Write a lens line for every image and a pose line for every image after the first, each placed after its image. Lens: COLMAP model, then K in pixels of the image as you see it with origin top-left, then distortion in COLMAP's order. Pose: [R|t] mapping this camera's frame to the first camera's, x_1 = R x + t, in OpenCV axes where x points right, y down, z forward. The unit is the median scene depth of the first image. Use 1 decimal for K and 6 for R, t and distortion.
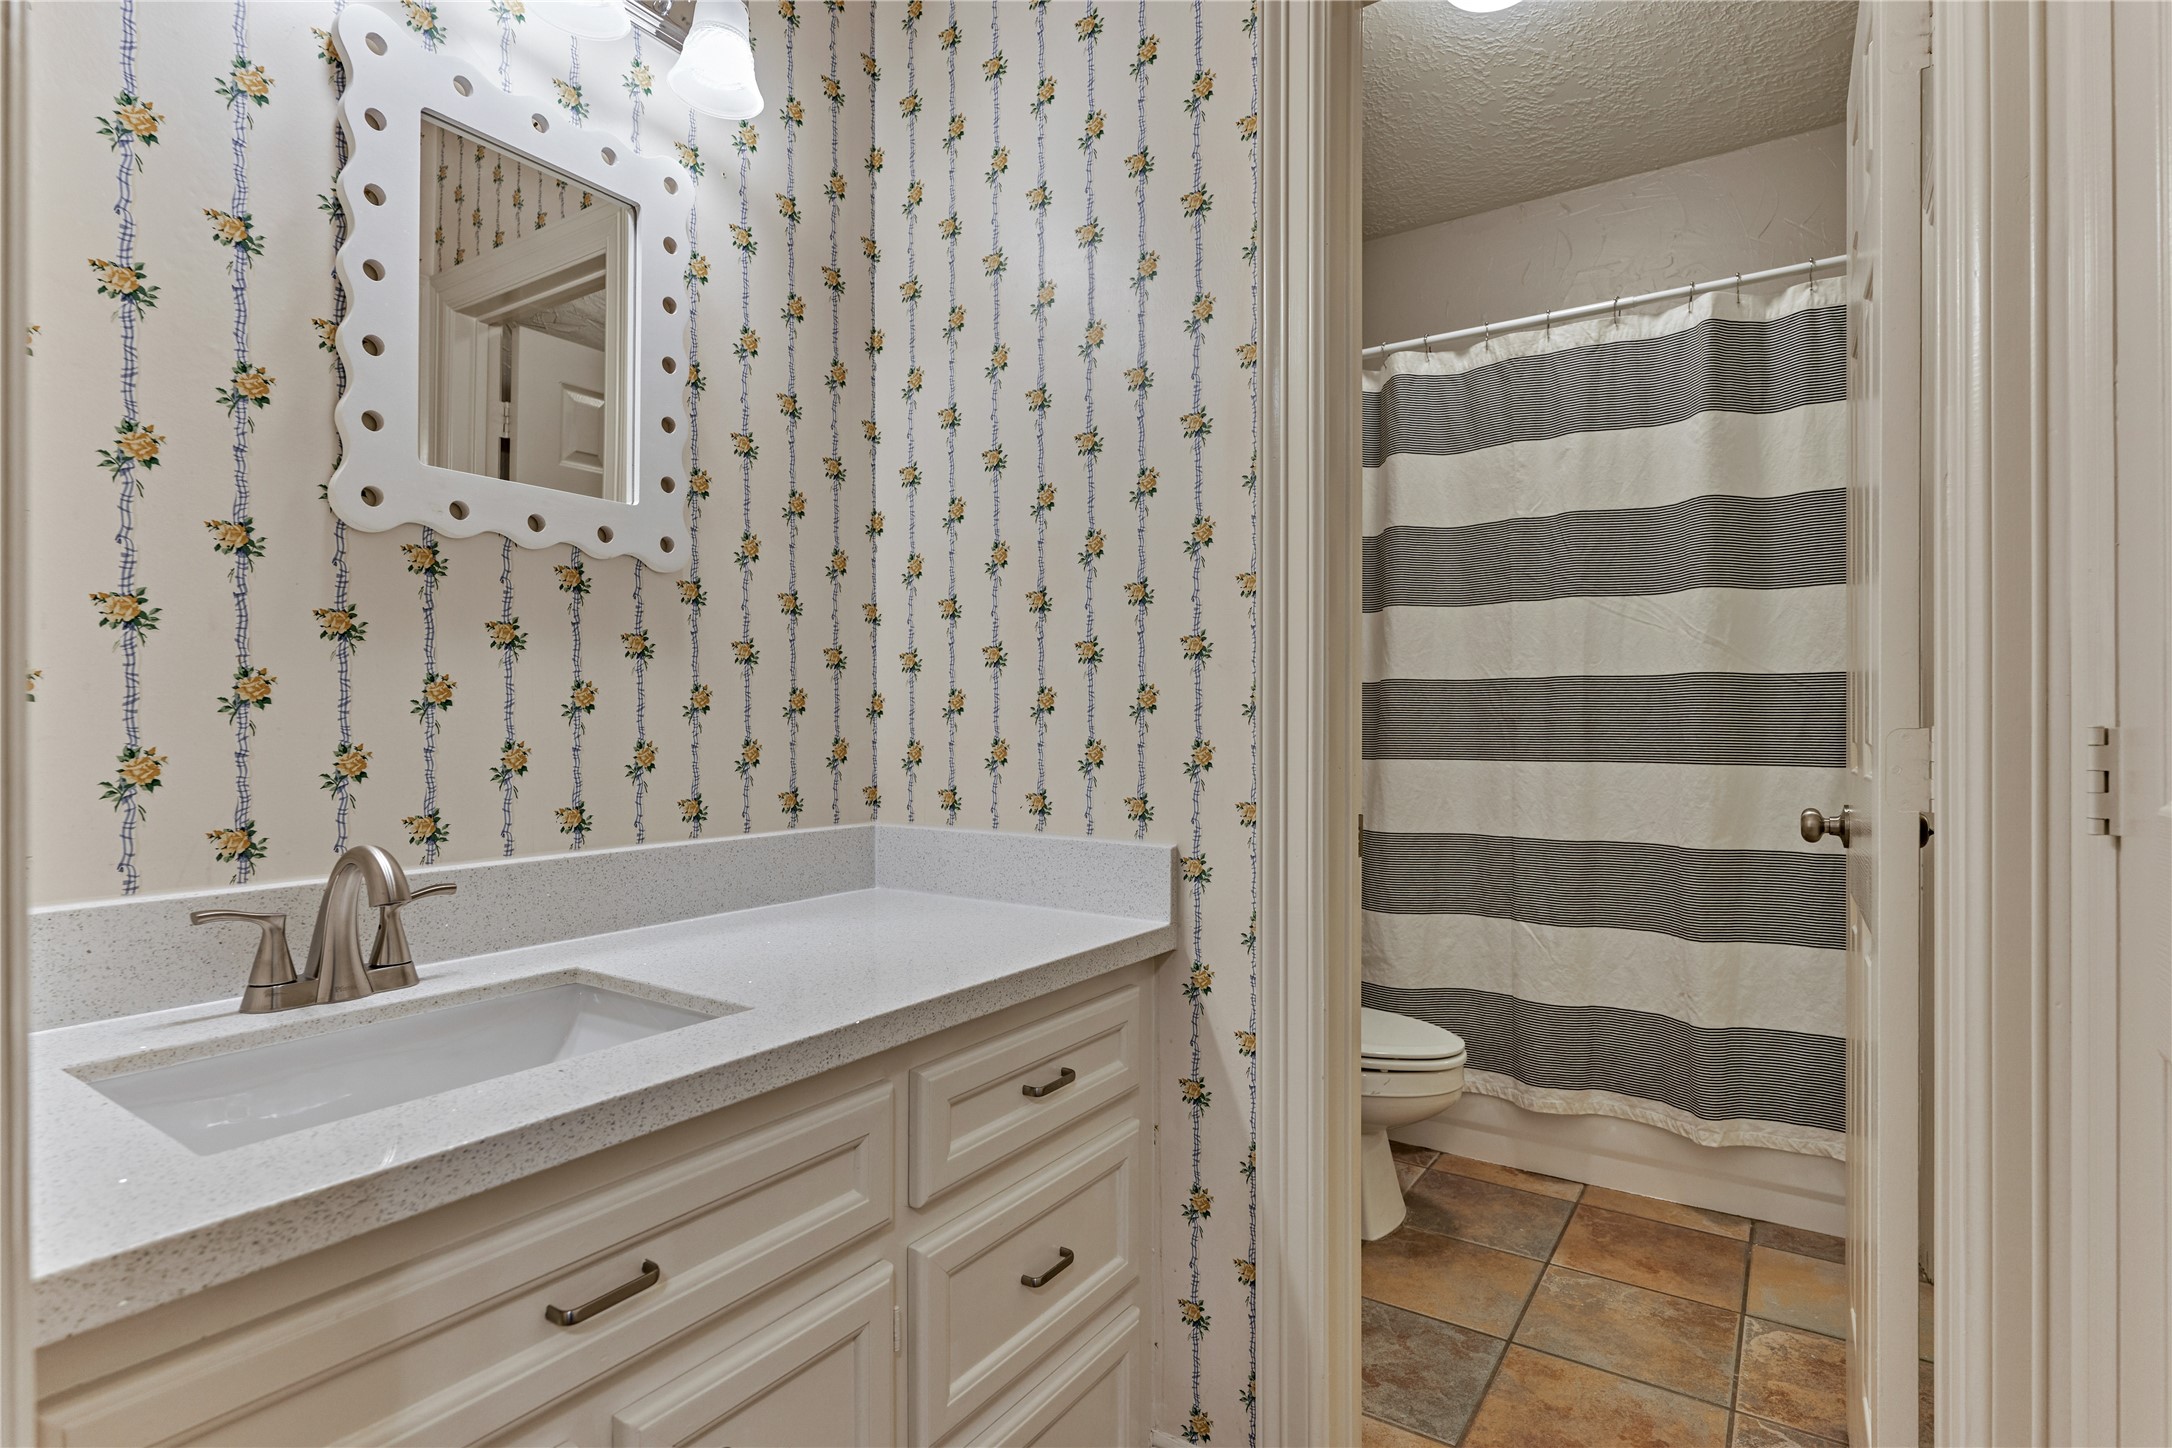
lens RADIAL K [[1106.0, 0, 1079.9], [0, 1106.0, 725.8], [0, 0, 1]] dist [0.002431, 0.000091]
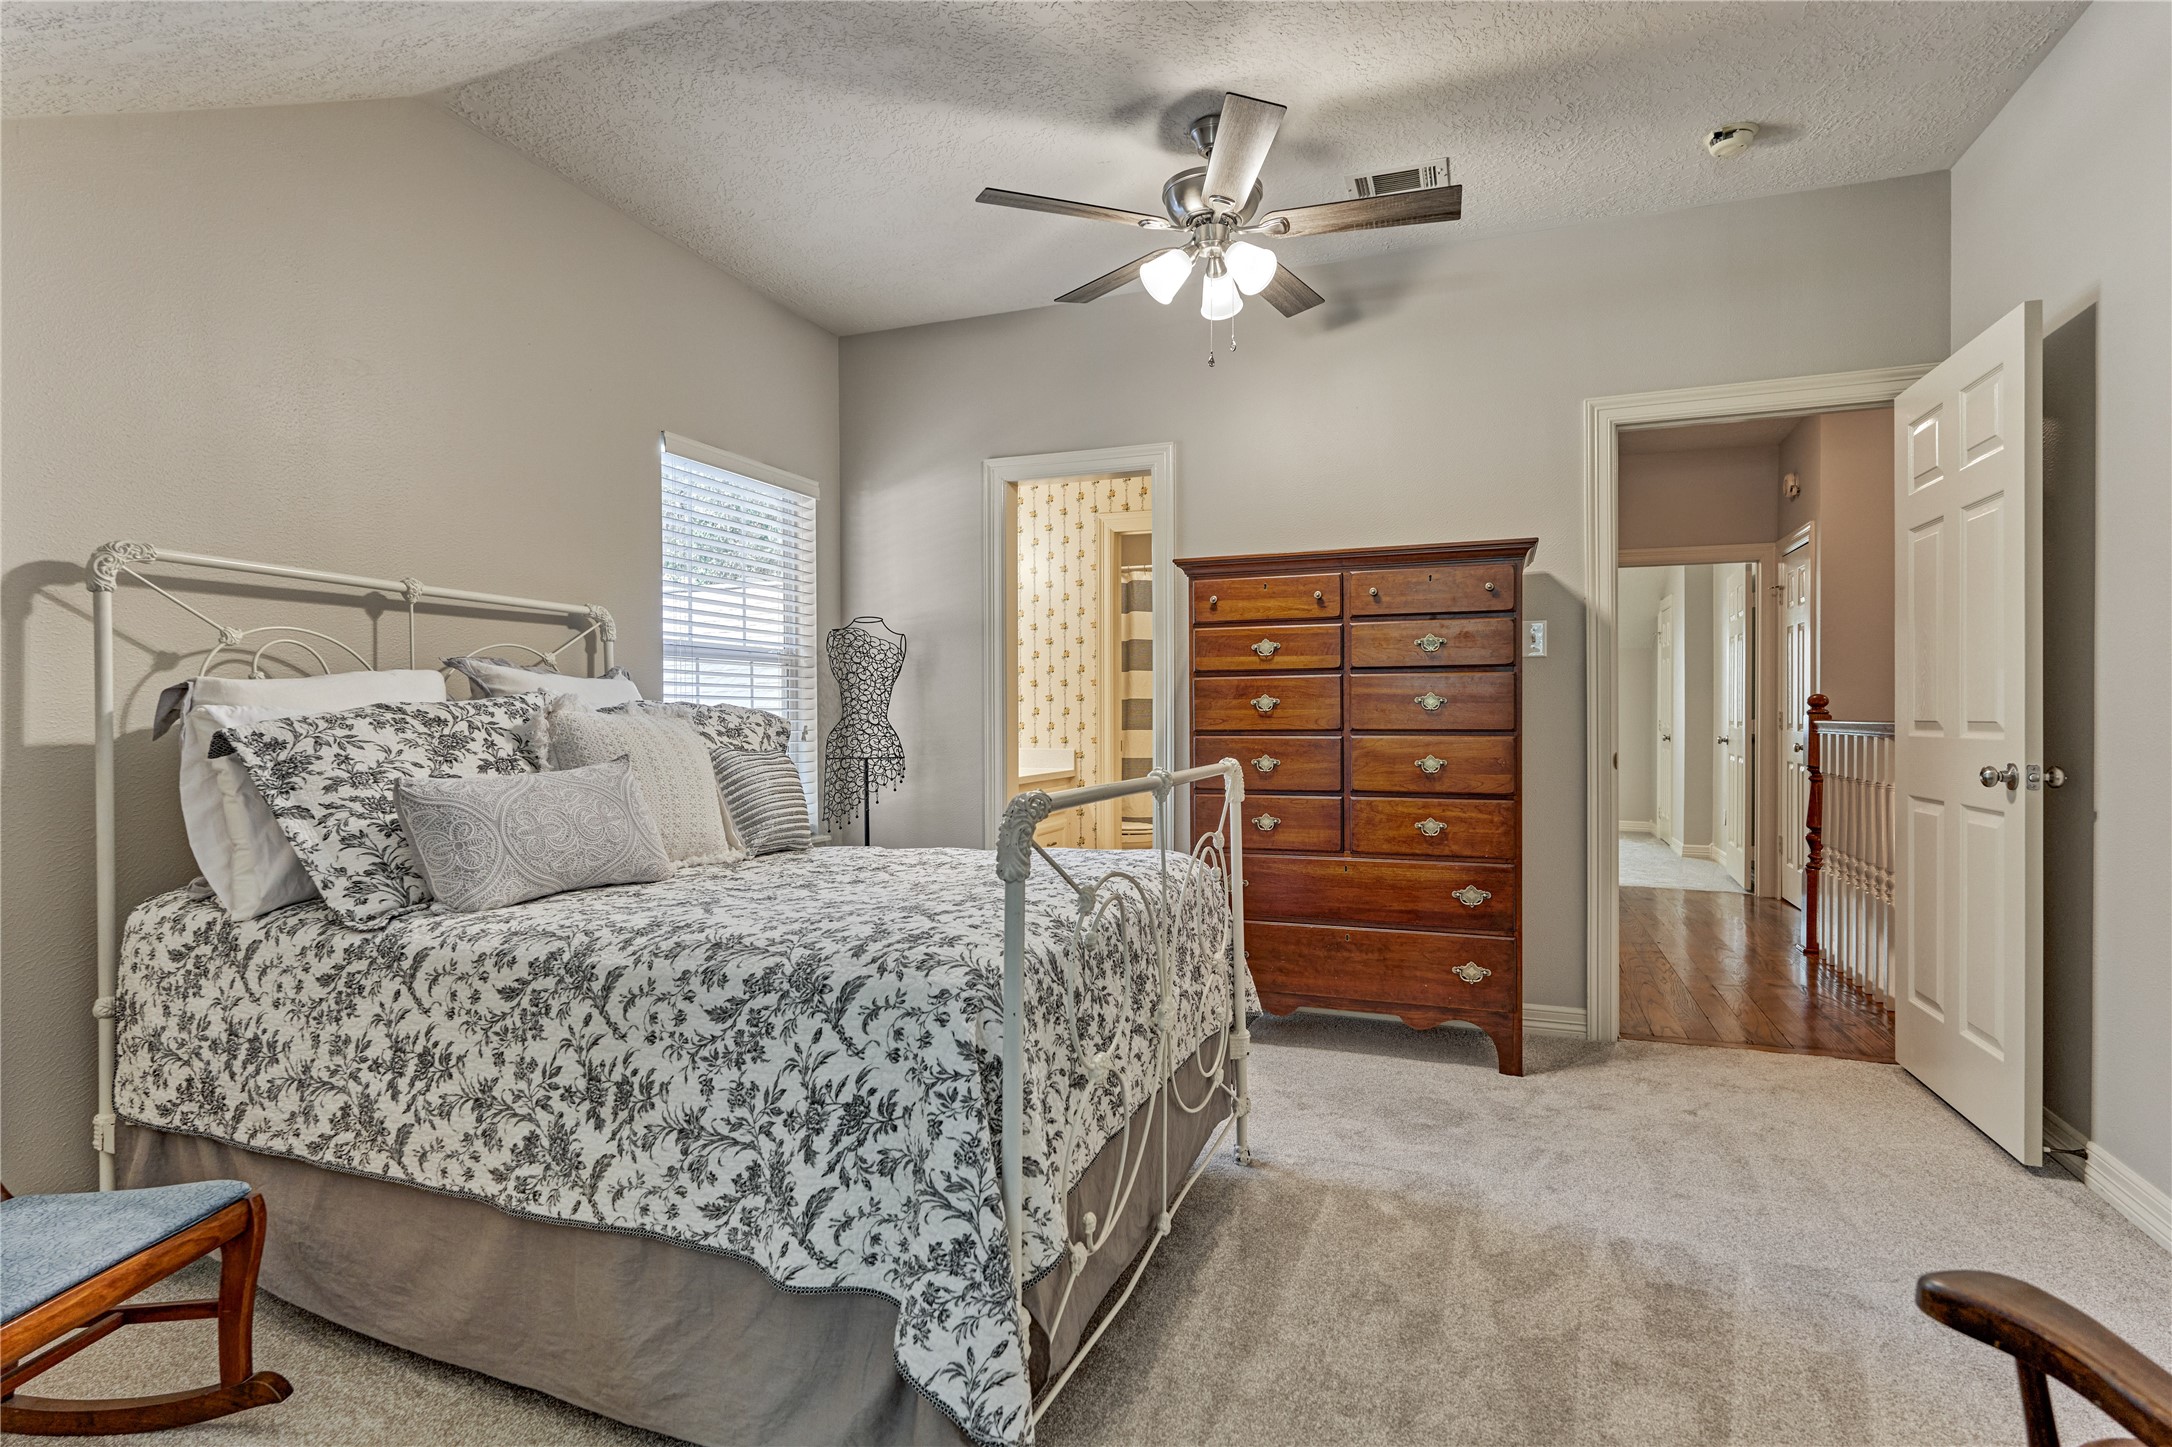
lens RADIAL K [[1106.0, 0, 1083.5], [0, 1106.0, 719.6], [0, 0, 1]] dist [0.002431, 0.000091]
pose [[0.976316, -0.004369, 0.216304, -0.708821], [0.002735, 0.999965, 0.007851, -0.025252], [-0.216331, -0.007074, 0.976295, -2.735976]]
